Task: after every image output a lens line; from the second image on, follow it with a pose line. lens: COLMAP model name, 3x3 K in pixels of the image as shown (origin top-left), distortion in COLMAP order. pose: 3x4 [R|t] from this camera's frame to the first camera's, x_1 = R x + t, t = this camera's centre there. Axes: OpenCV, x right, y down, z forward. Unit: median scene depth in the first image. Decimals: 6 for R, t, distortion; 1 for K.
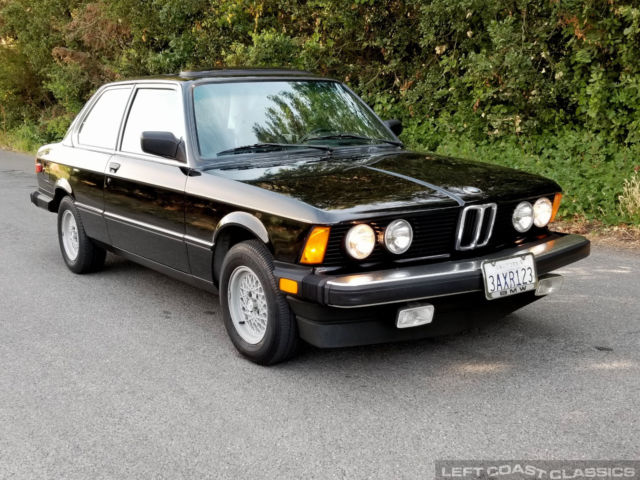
lens RADIAL K [[888.4, 0, 320.0], [0, 888.4, 240.0], [0, 0, 1]] dist [0.108517, -0.047300]
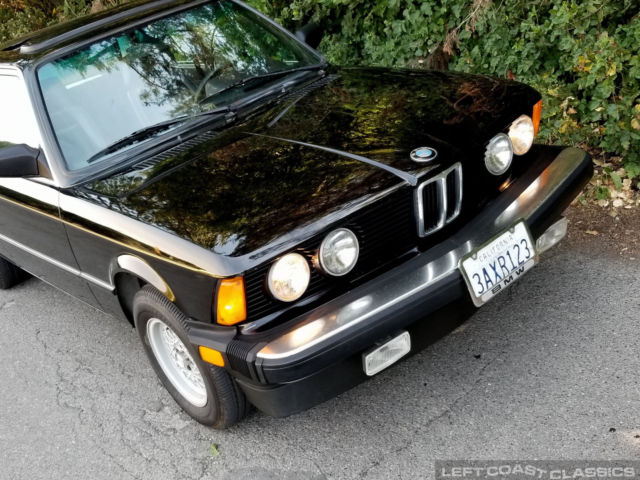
lens RADIAL K [[888.4, 0, 320.0], [0, 888.4, 240.0], [0, 0, 1]] dist [0.108517, -0.047300]
pose [[0.965868, -0.257955, -0.023628, 0.092246], [0.257645, 0.947250, 0.190622, -0.155163], [-0.026790, -0.190204, 0.981379, 0.288185]]
